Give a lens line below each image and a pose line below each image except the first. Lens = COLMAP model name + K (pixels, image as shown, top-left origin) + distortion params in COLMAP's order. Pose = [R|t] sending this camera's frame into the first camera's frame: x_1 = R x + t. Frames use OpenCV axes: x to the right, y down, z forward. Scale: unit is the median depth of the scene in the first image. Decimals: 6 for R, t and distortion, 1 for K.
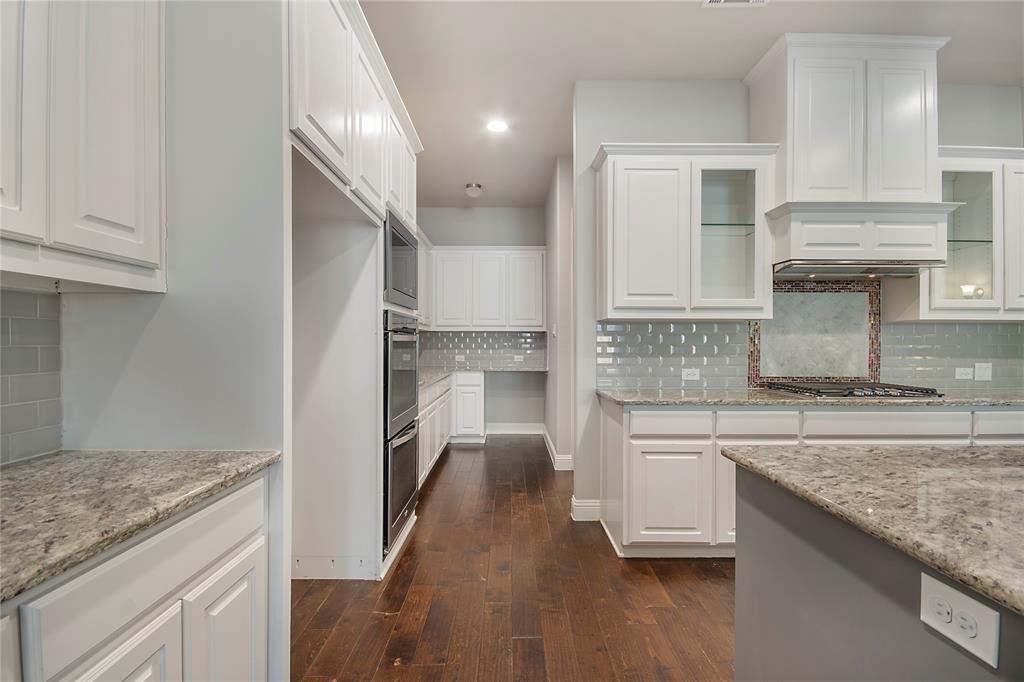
lens RADIAL K [[453.0, 0, 512.0], [0, 453.0, 341.0], [0, 0, 1]] dist [-0.008603, -0.000288]
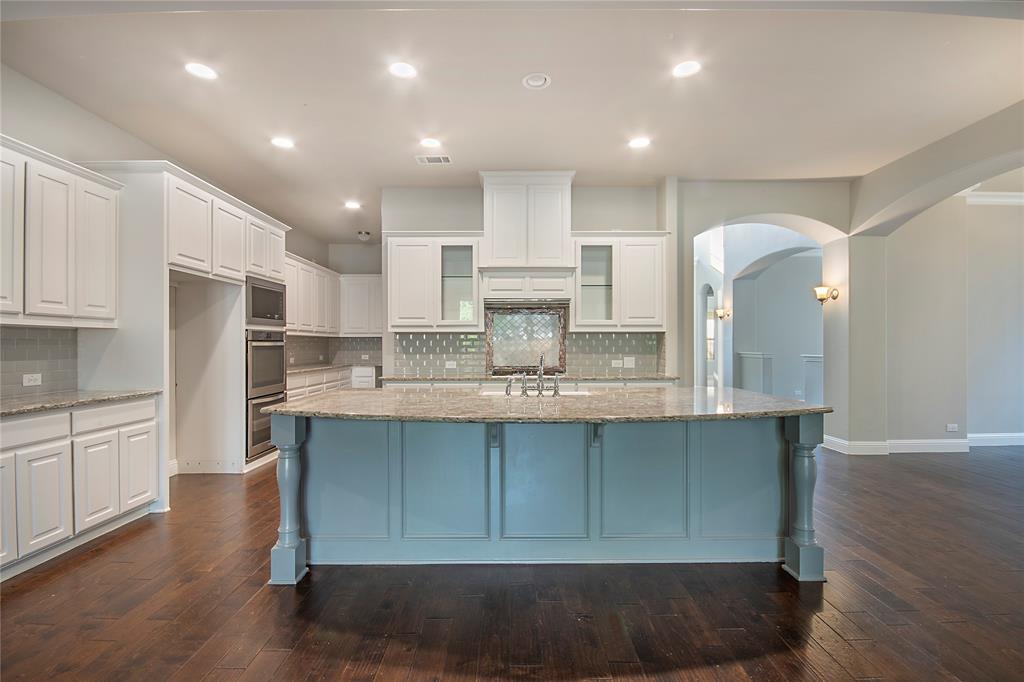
lens RADIAL K [[453.0, 0, 512.0], [0, 453.0, 341.0], [0, 0, 1]] dist [-0.008603, -0.000288]
pose [[0.999986, -0.004131, 0.003344, 0.683460], [0.004140, 0.999988, -0.002607, -0.008836], [-0.003333, 0.002620, 0.999991, -0.732832]]
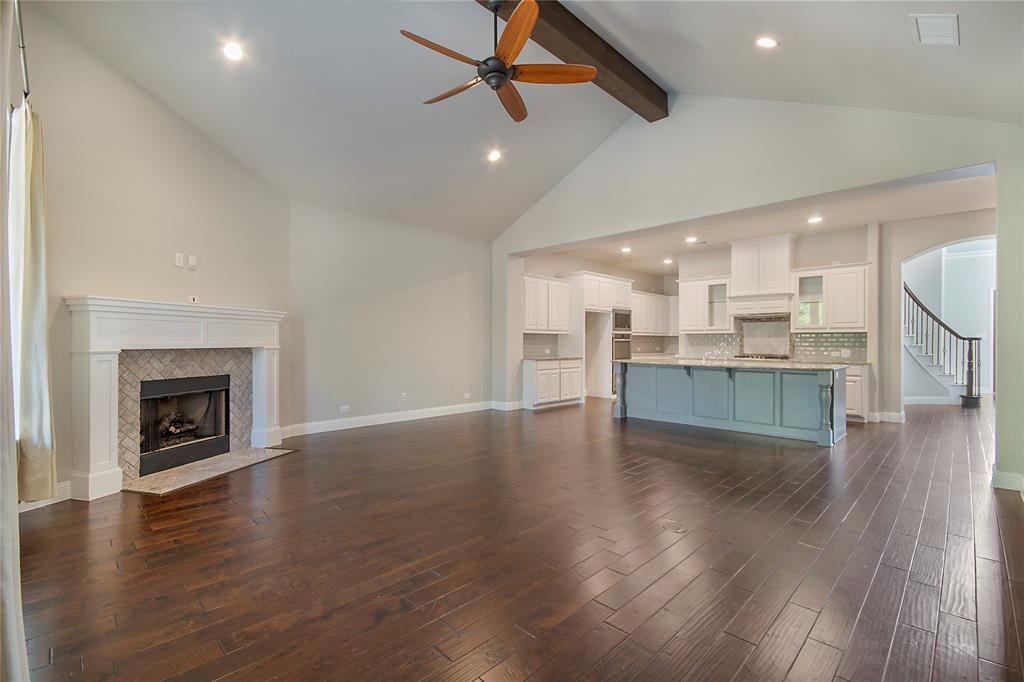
lens RADIAL K [[453.0, 0, 512.0], [0, 453.0, 341.0], [0, 0, 1]] dist [-0.008603, -0.000288]
pose [[0.707038, 0.000022, -0.707176, 1.656193], [0.000769, 0.999999, 0.000800, -0.000651], [0.707176, -0.001109, 0.707037, -2.132247]]
